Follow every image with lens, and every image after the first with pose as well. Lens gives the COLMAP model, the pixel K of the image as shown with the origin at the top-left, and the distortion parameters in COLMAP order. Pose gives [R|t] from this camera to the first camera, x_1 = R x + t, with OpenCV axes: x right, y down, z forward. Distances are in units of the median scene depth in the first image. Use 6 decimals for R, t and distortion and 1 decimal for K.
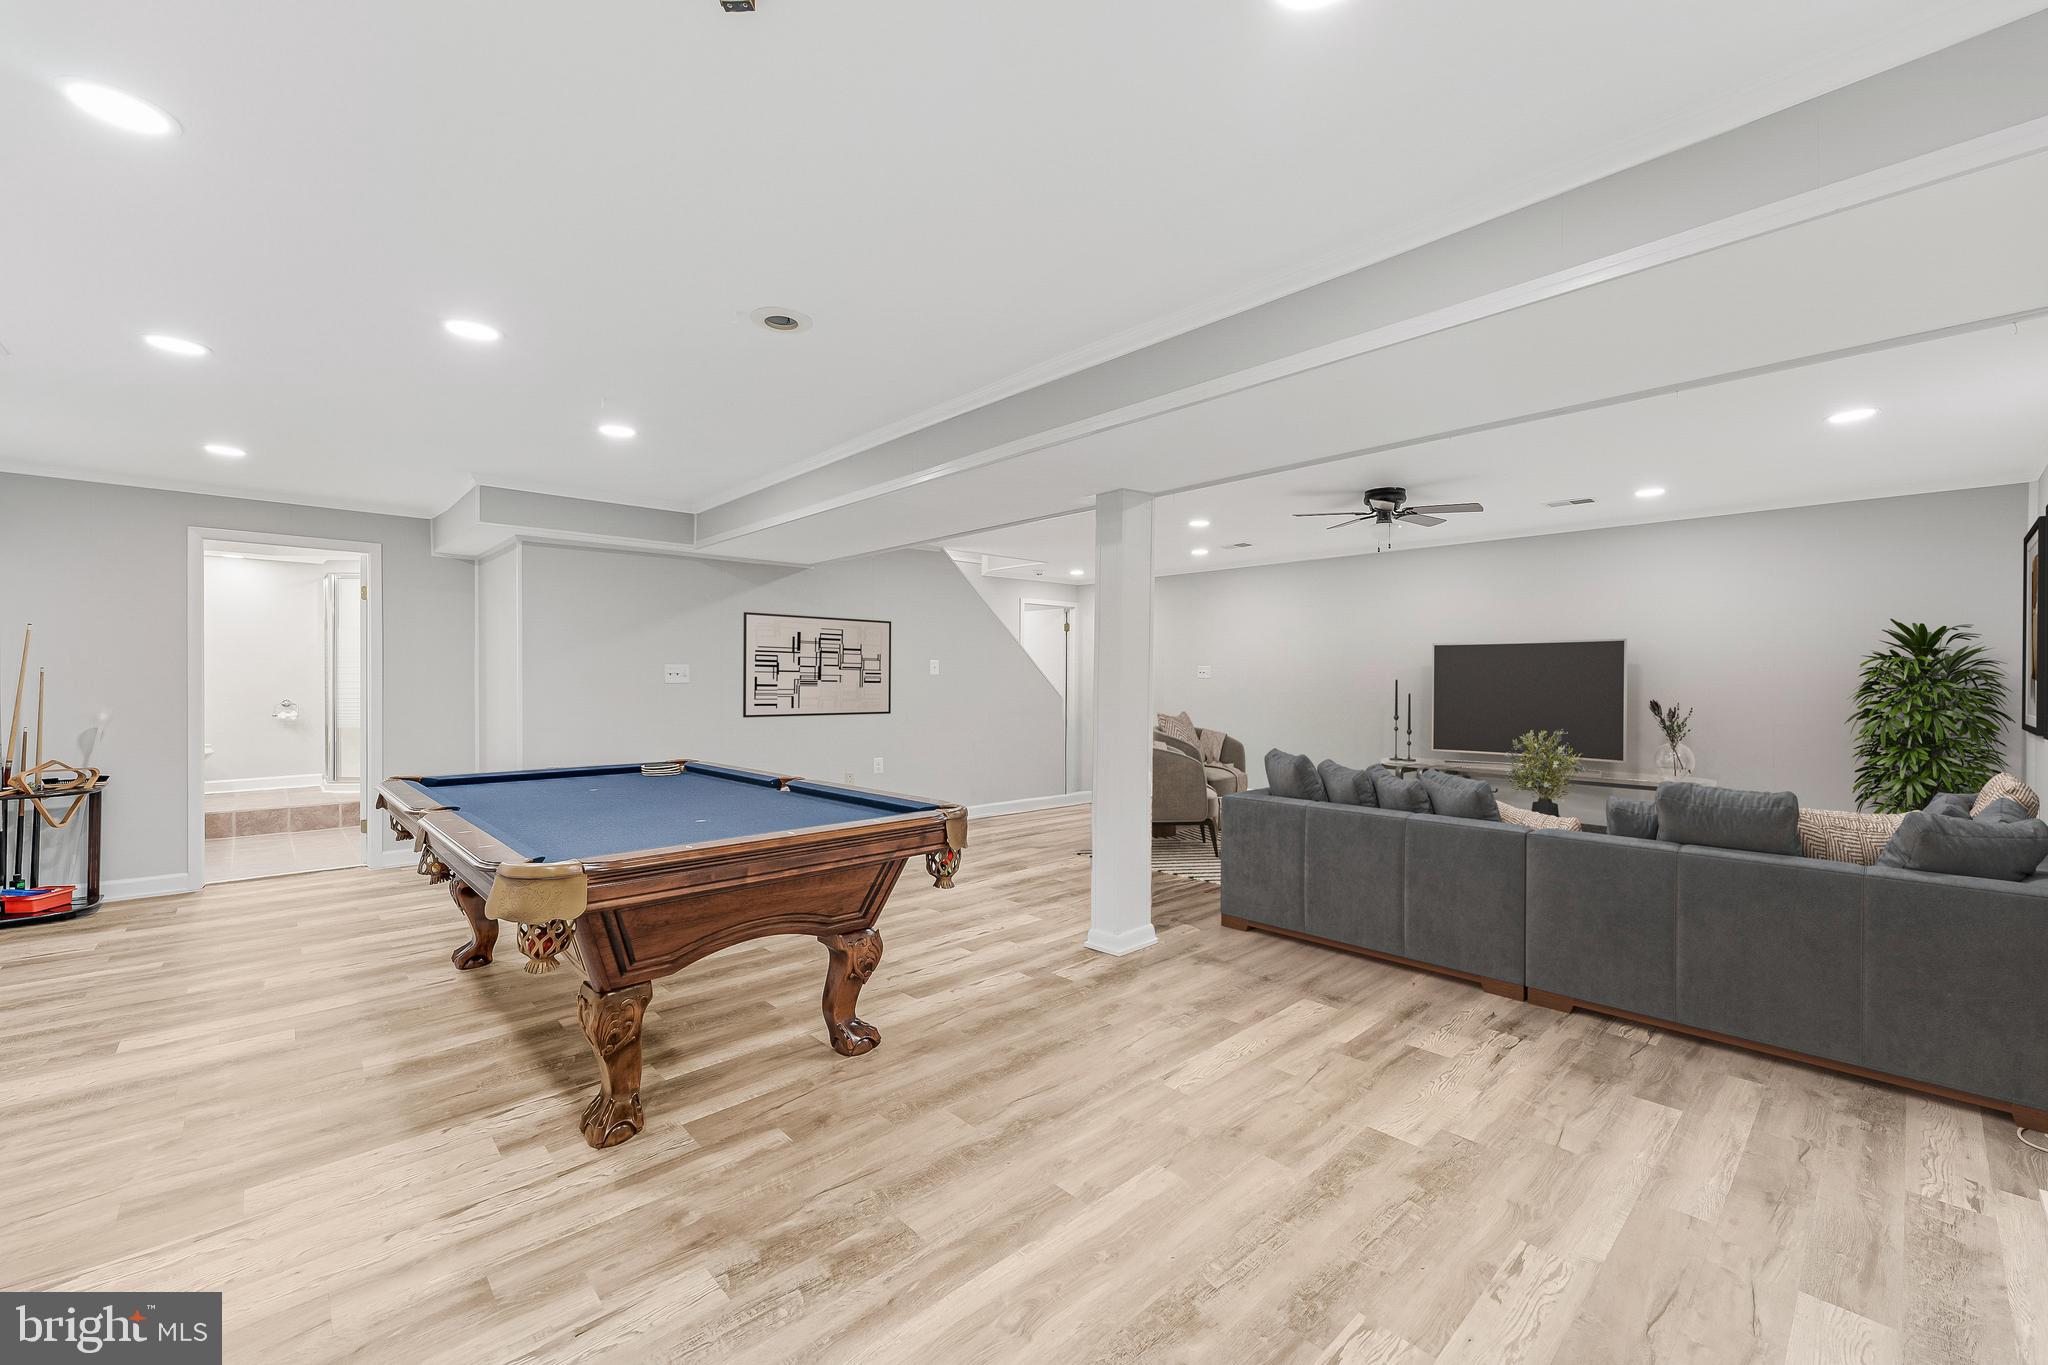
lens RADIAL K [[832.2, 0, 1019.3], [0, 832.2, 681.8], [0, 0, 1]] dist [-0.001523, -0.000104]
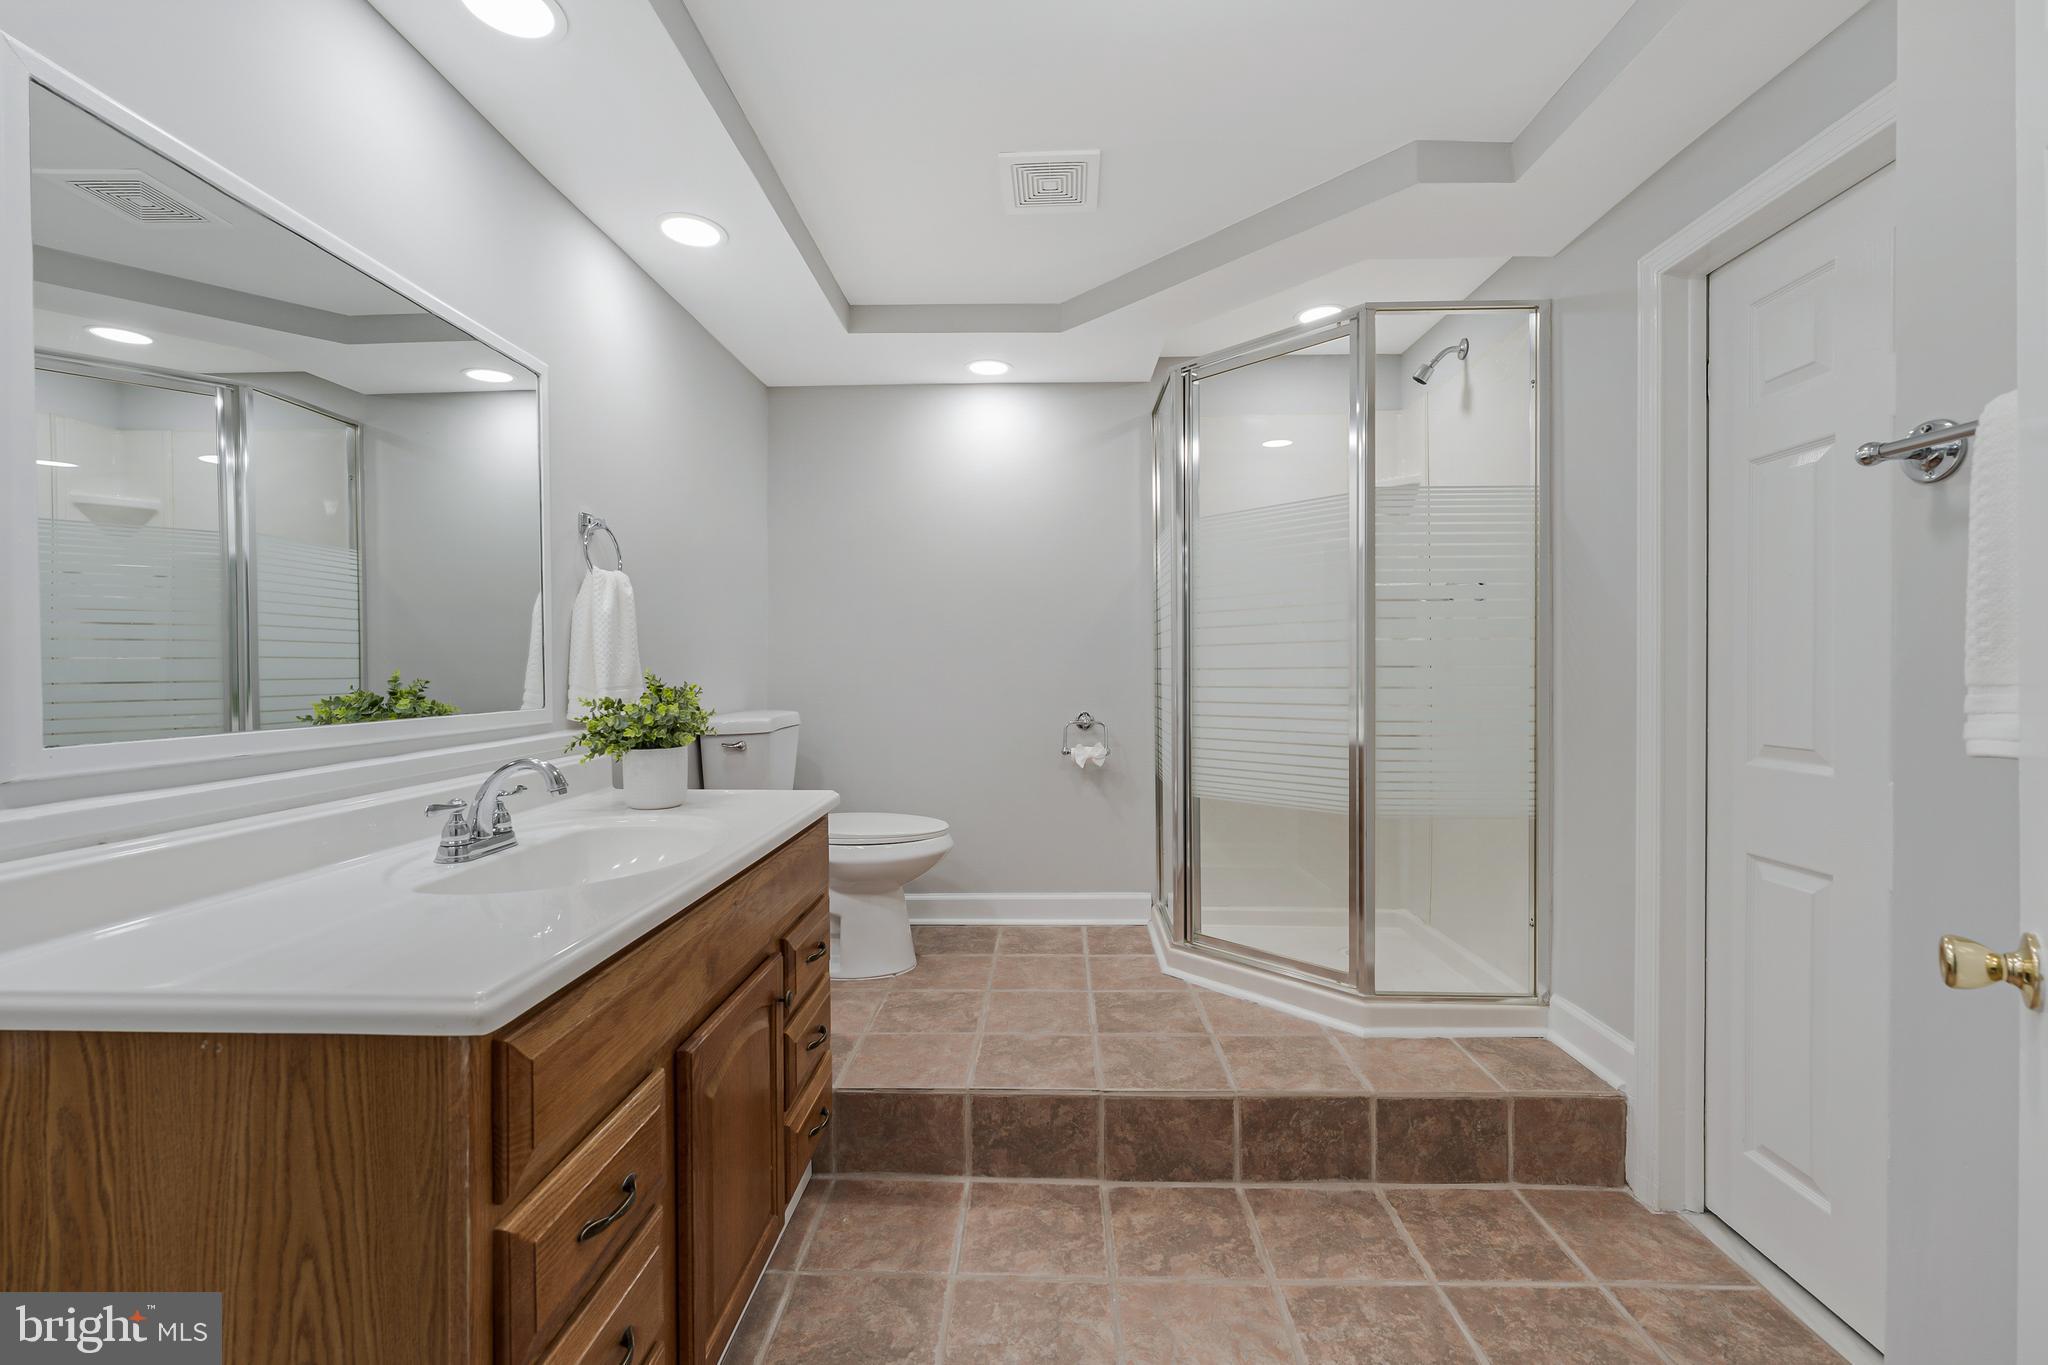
lens RADIAL K [[840.4, 0, 1027.1], [0, 840.4, 686.0], [0, 0, 1]] dist [0.006095, -0.000171]
pose [[0.710924, 0.002430, -0.703265, -0.676624], [0.006503, 0.999929, 0.010029, 0.001600], [0.703239, -0.011703, 0.710857, 0.757953]]
